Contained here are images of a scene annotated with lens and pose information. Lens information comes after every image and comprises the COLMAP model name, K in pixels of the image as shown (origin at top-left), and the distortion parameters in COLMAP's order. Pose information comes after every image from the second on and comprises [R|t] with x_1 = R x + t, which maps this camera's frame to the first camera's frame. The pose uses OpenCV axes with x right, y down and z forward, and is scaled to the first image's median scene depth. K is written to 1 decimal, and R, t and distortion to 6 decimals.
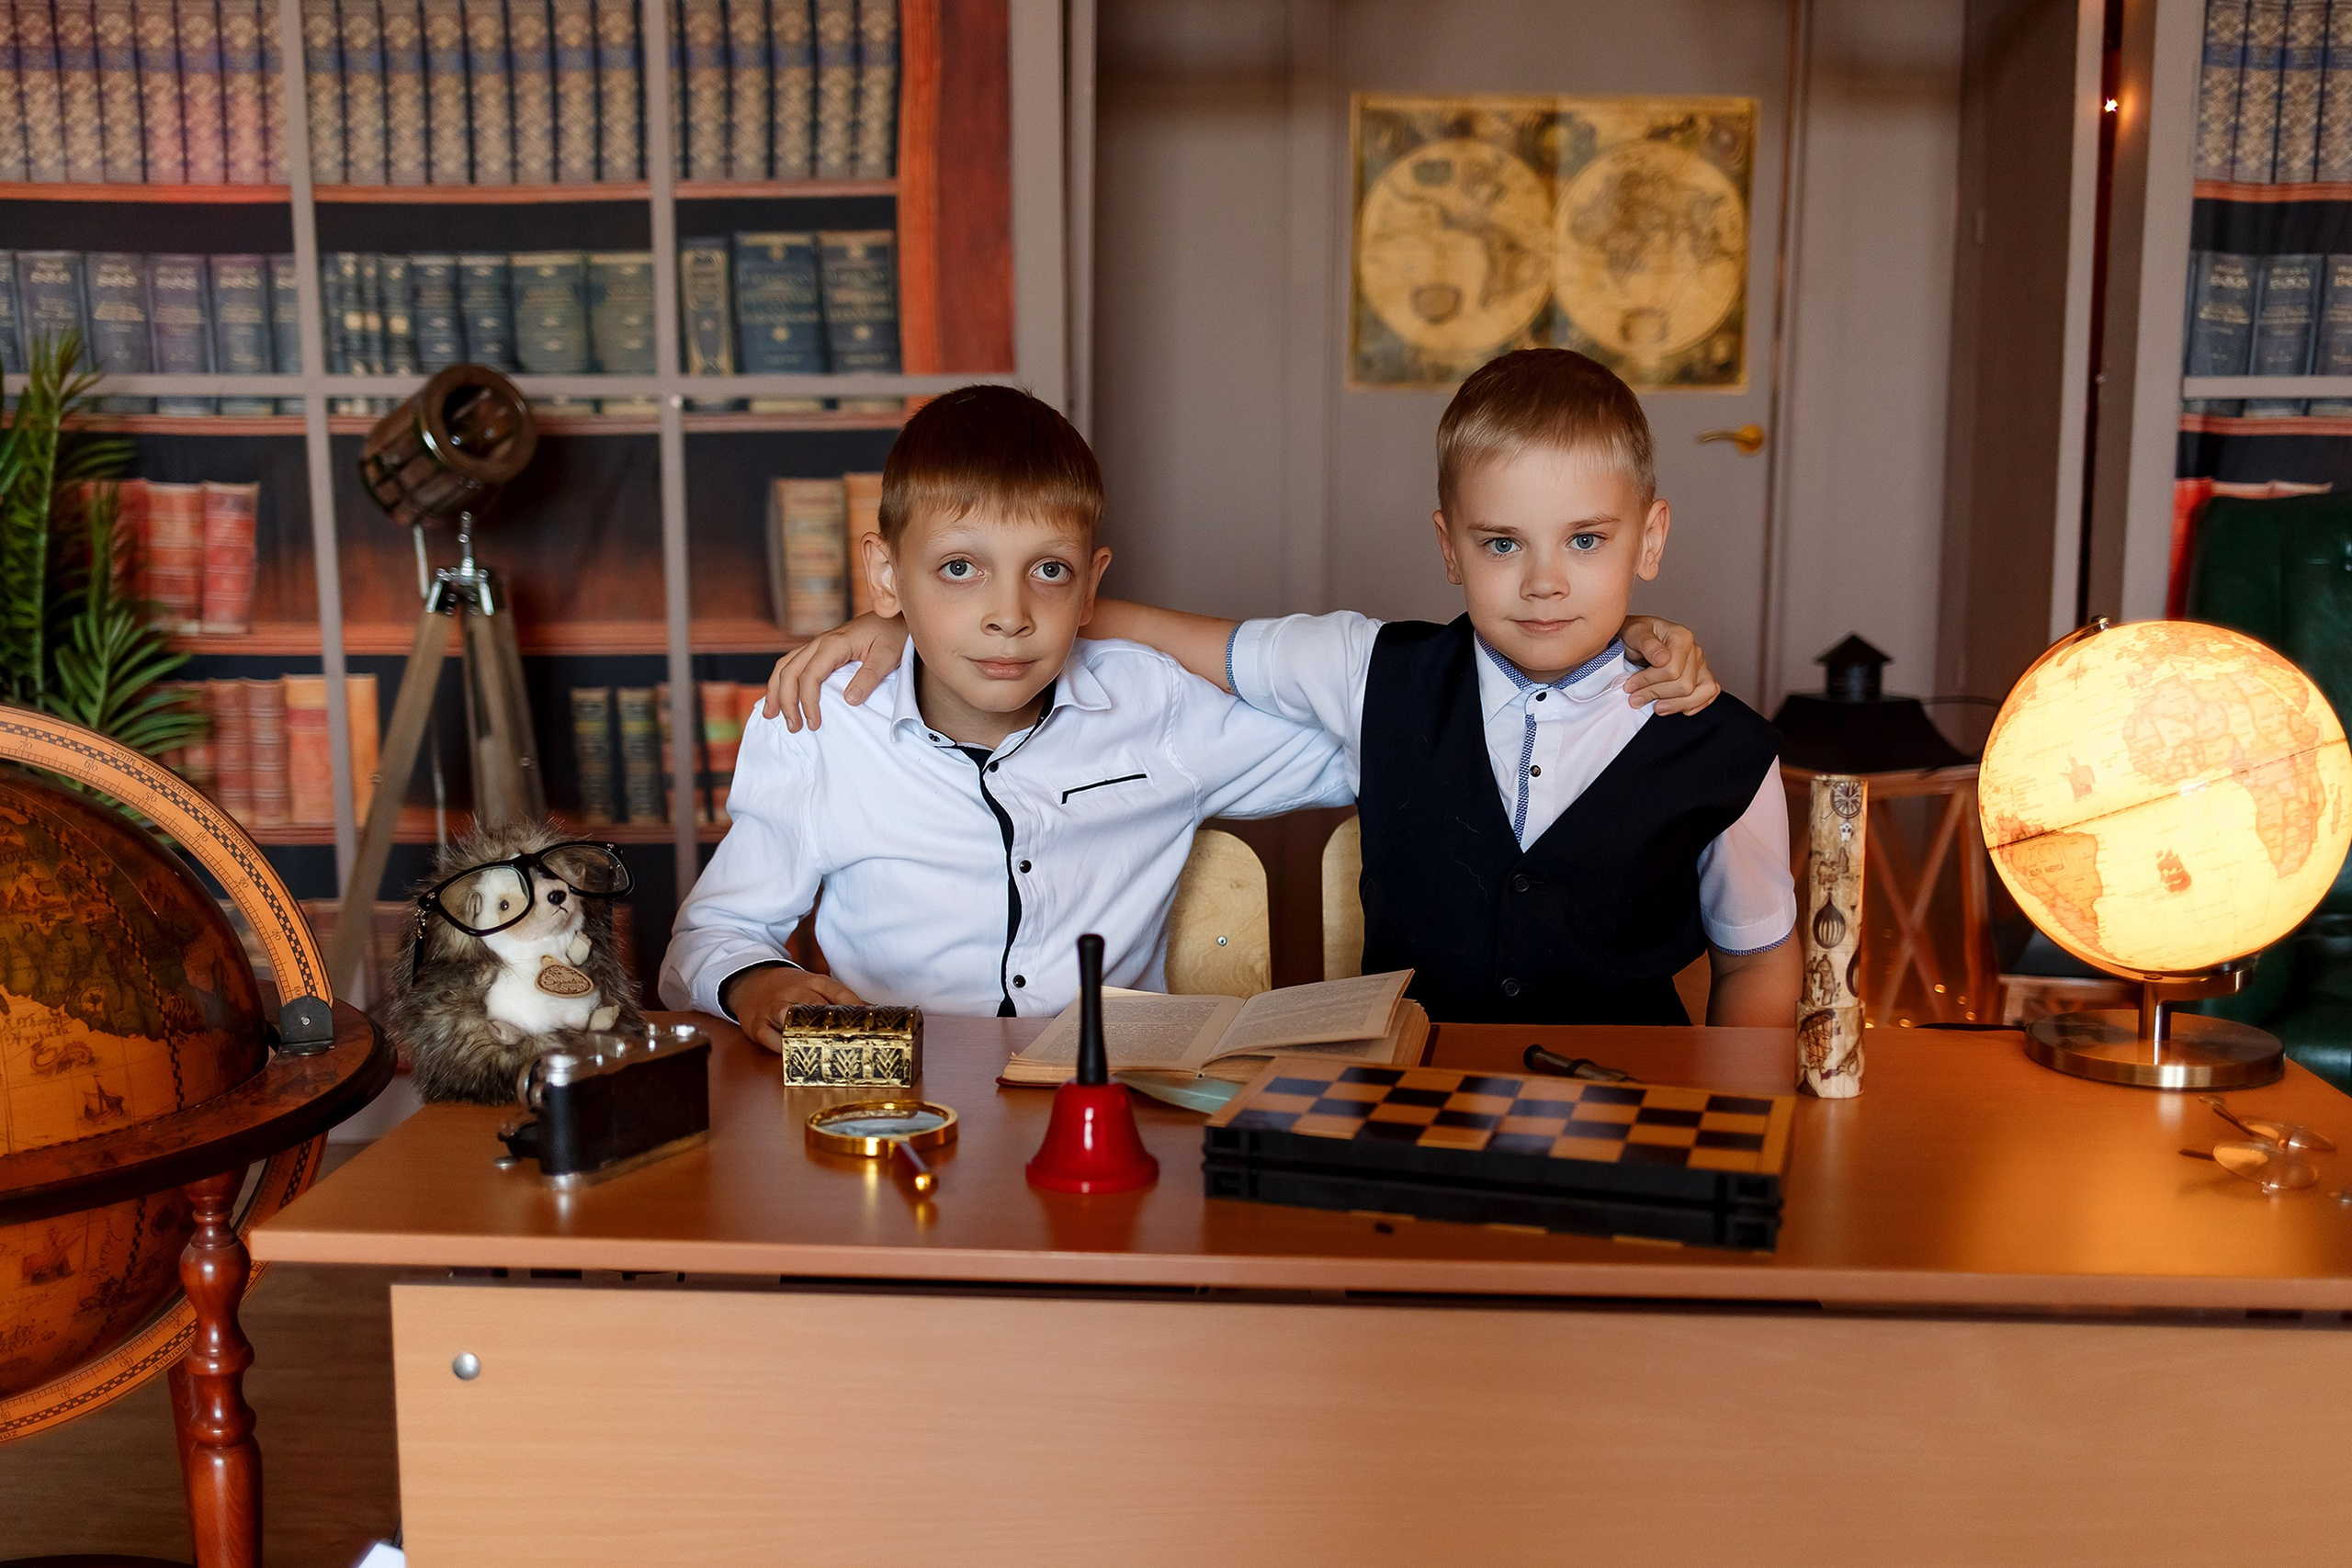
lens RADIAL K [[2334.3, 0, 1176.0], [0, 2334.3, 784.0], [0, 0, 1]] dist [0.013358, -0.030751]
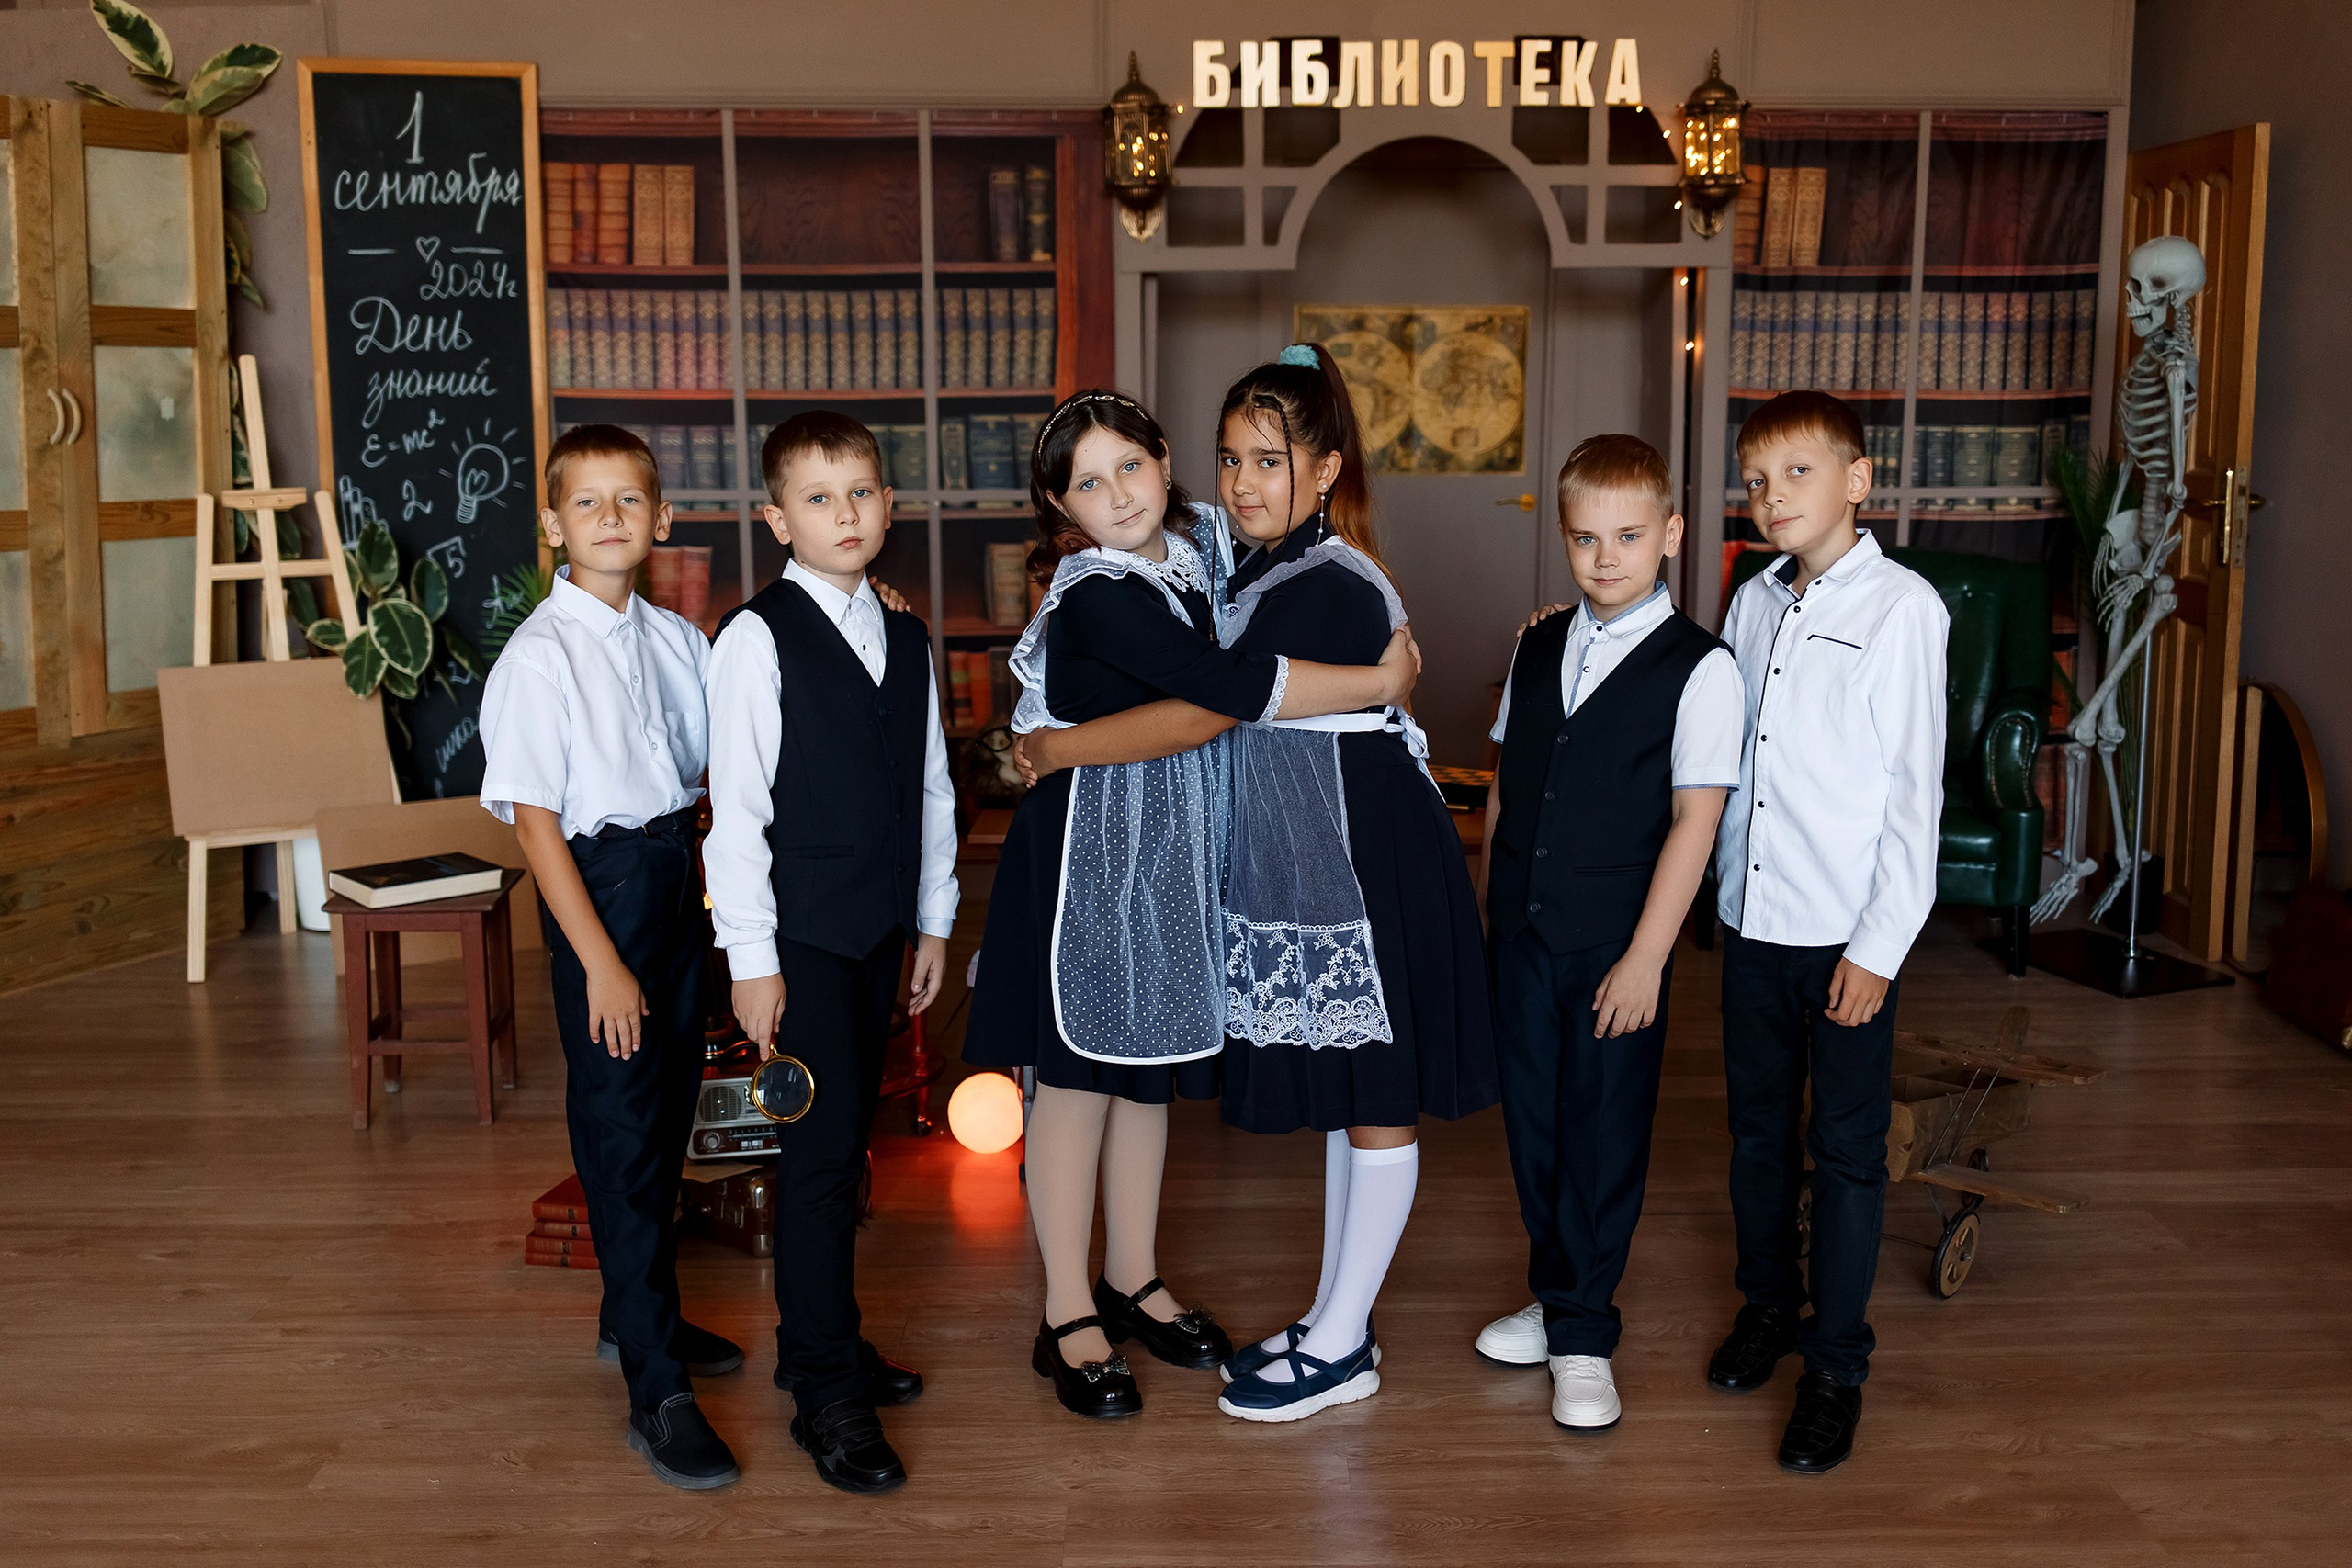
lens RADIAL K [[2389.0, 0, 1204.9], [0, 2389.0, 757.8], [0, 0, 1]] dist [0.012893, -0.030538]
pose [[0.999489, -0.006515, 0.031280, -0.059748], [0.005992, 0.999841, 0.016774, 0.011190], [-0.031384, -0.016578, 0.999370, -0.951202]]
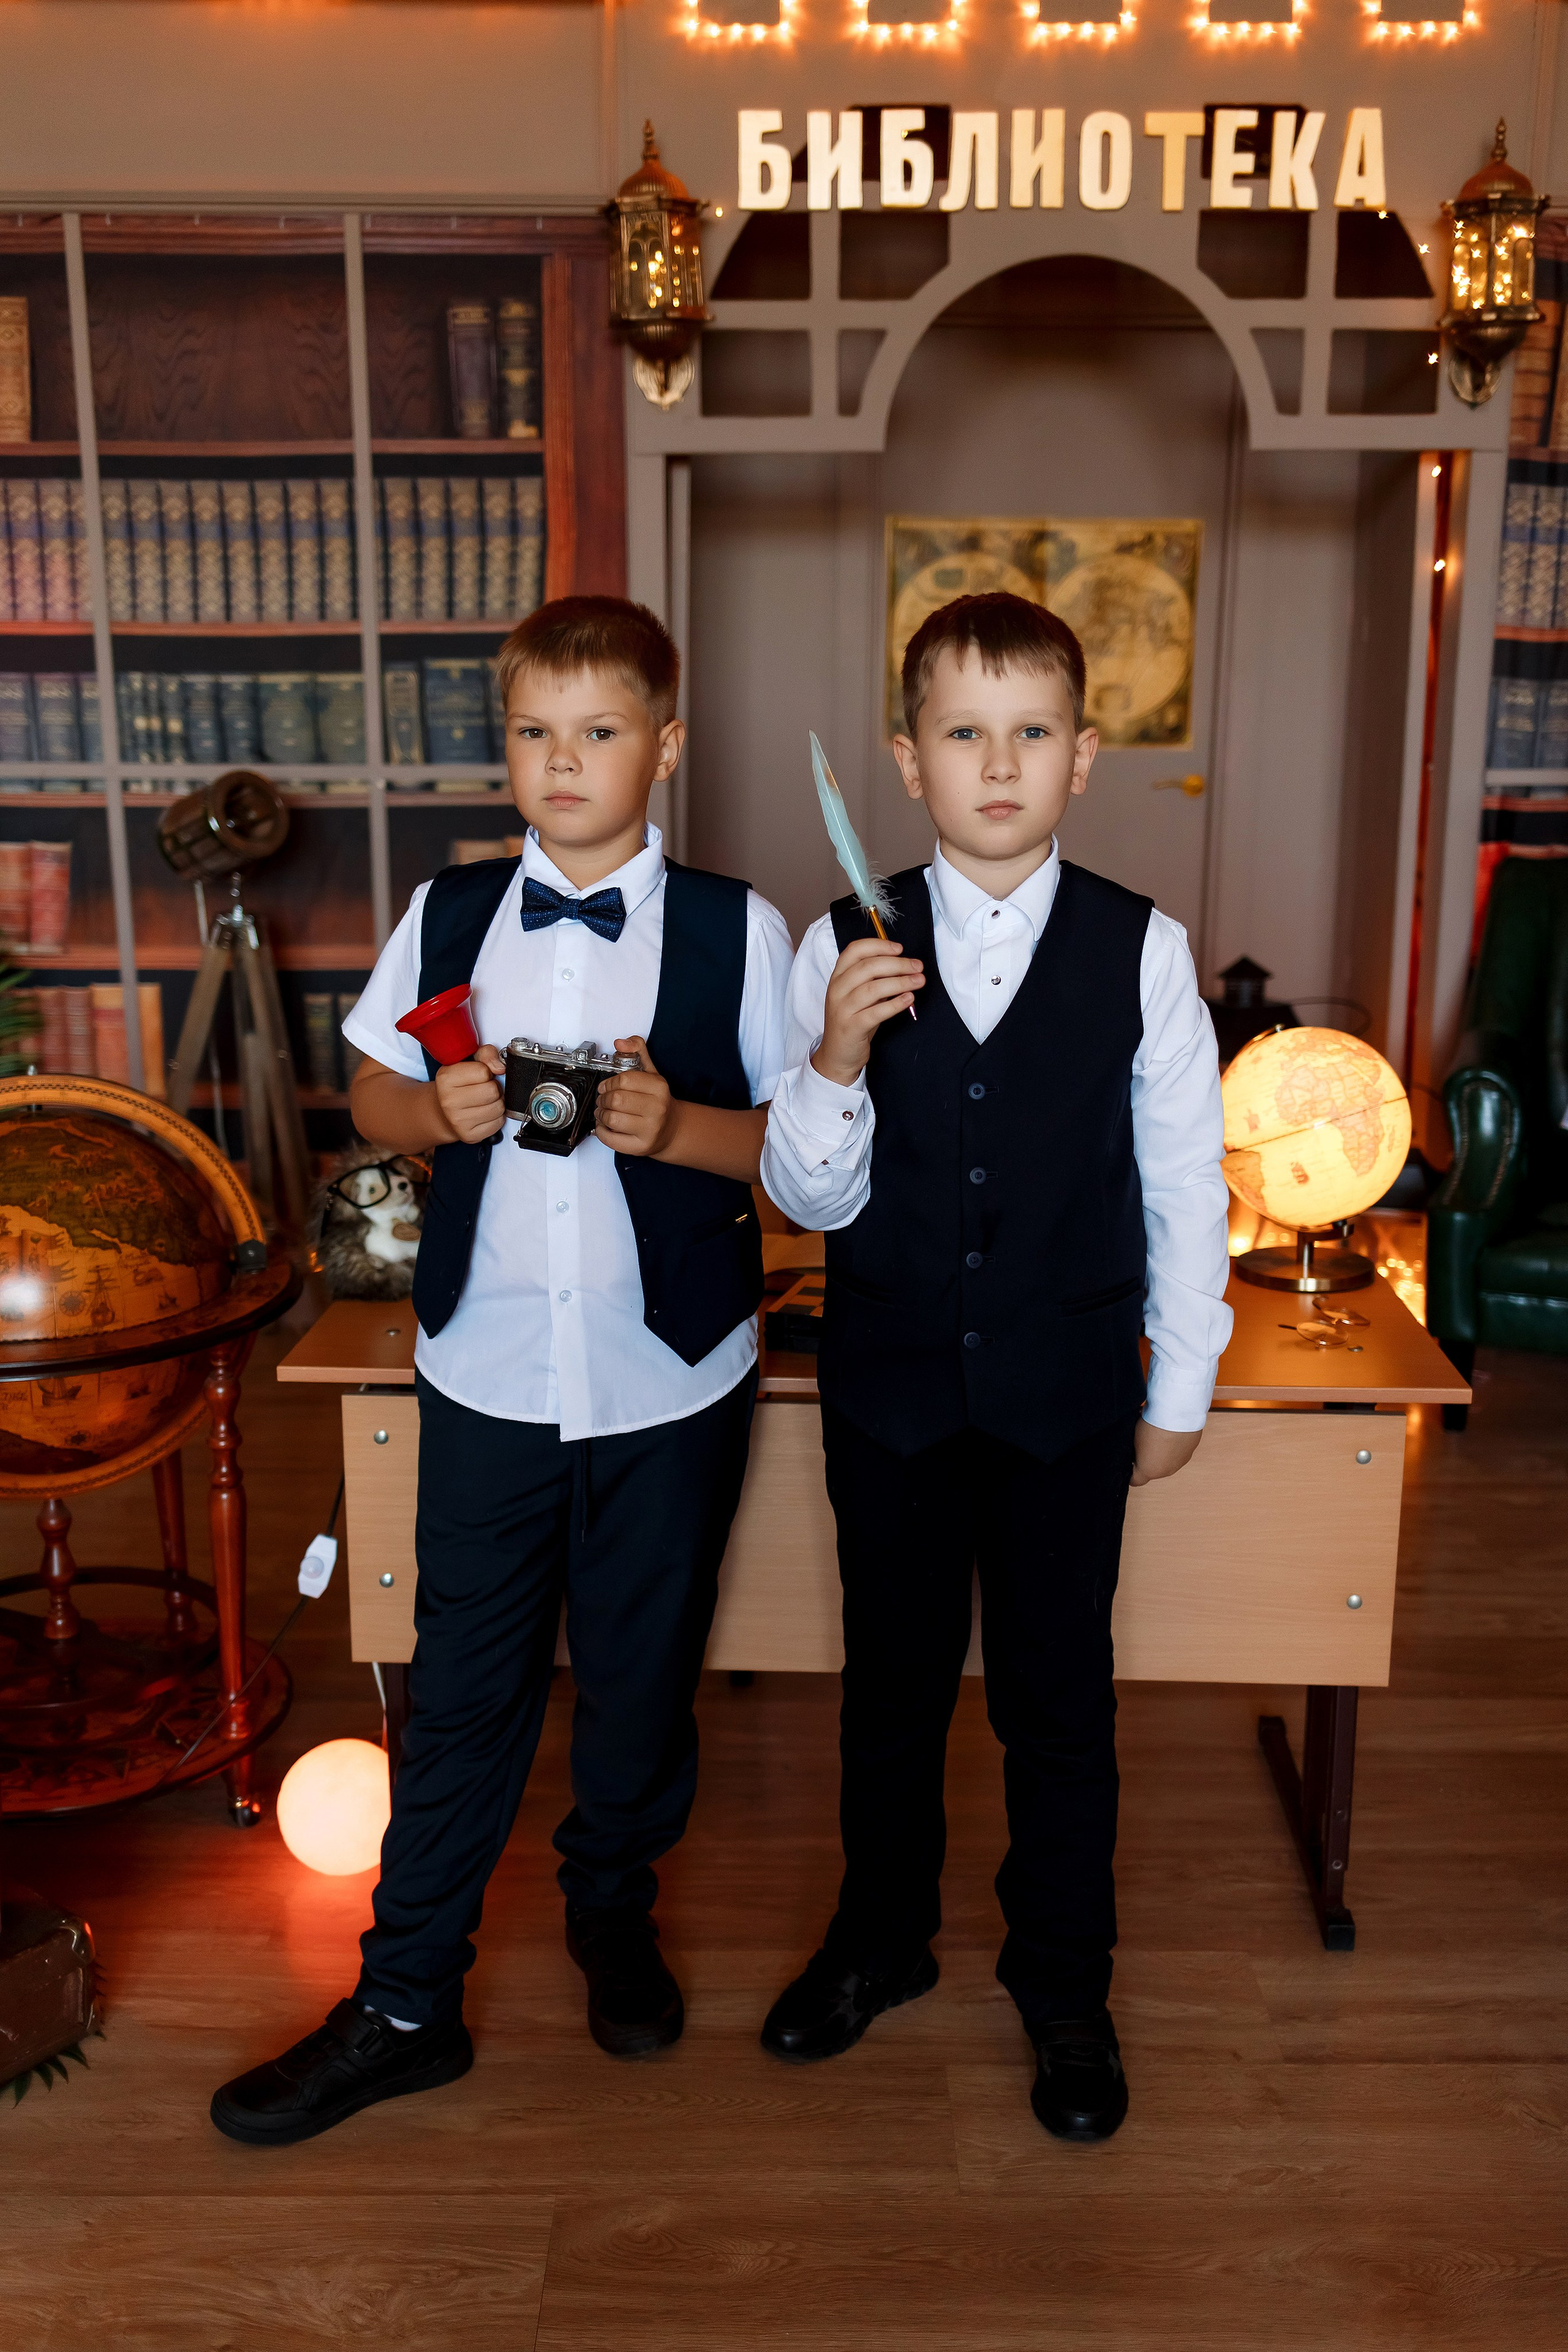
lens RADIAL K [[2265.2, 0, 784.0], [0, 2265.2, 1176.0], [0, 0, 1]] dist [0.002091, 0.000305]
pose [[0.999885, -0.000427, 0.015159, -0.000231], [-0.000857, 0.996412, 0.084632, -0.048838], [-0.015141, -0.084635, 0.996297, -0.335291]]
